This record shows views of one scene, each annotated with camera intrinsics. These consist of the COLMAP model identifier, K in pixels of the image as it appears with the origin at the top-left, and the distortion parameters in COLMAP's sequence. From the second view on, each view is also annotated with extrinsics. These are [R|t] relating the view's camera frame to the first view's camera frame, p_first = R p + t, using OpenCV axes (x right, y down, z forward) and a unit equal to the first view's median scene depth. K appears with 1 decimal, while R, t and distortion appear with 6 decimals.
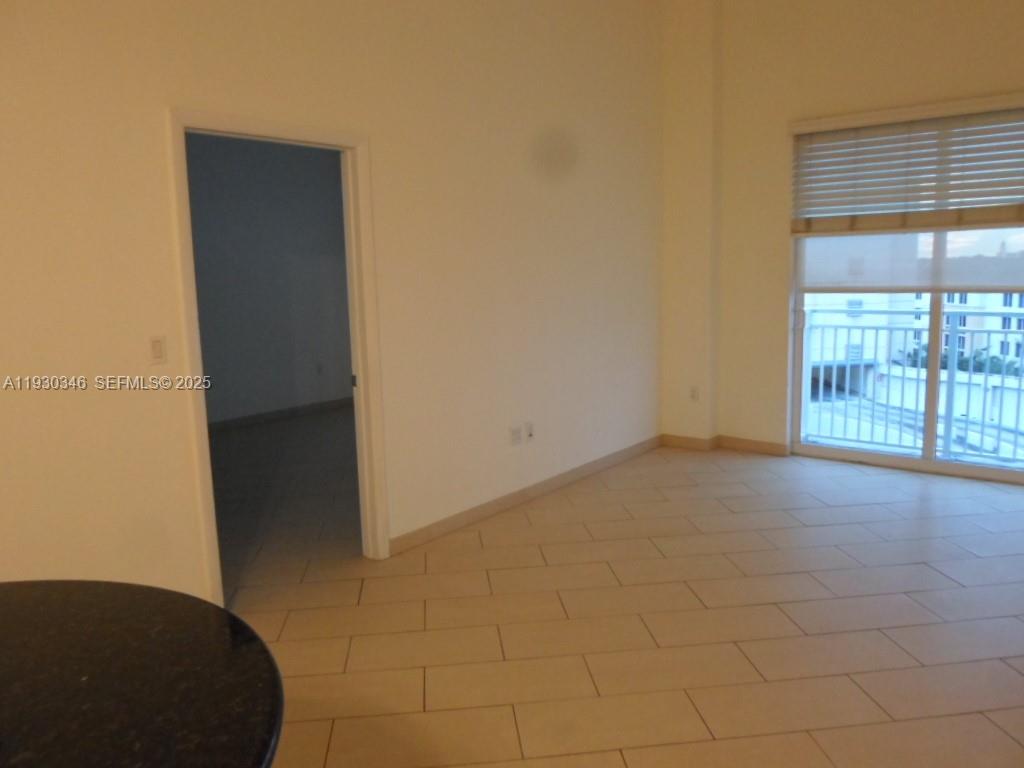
lens RADIAL K [[773.0, 0, 511.5], [0, 773.0, 380.3], [0, 0, 1]] dist [-0.034563, -0.008833]
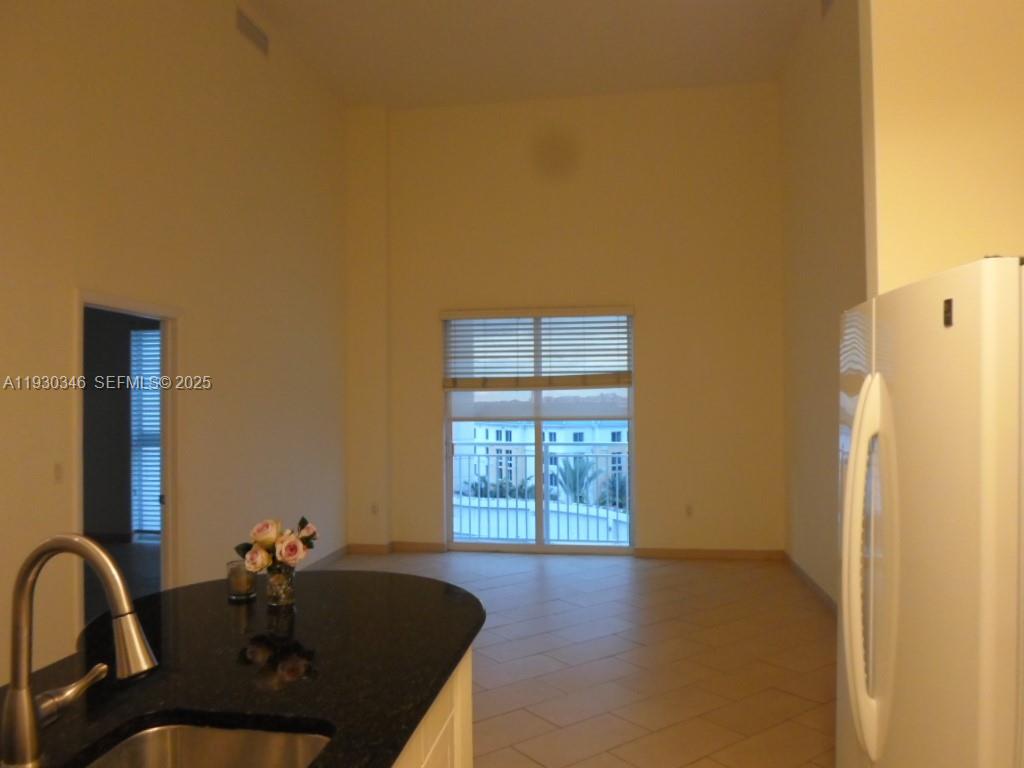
lens RADIAL K [[773.0, 0, 513.9], [0, 773.0, 382.1], [0, 0, 1]] dist [-0.034563, -0.008833]
pose [[0.855198, 0.033166, 0.517239, -0.243271], [0.059526, 0.985062, -0.161582, 0.031212], [-0.514872, 0.168974, 0.840449, -0.240919]]
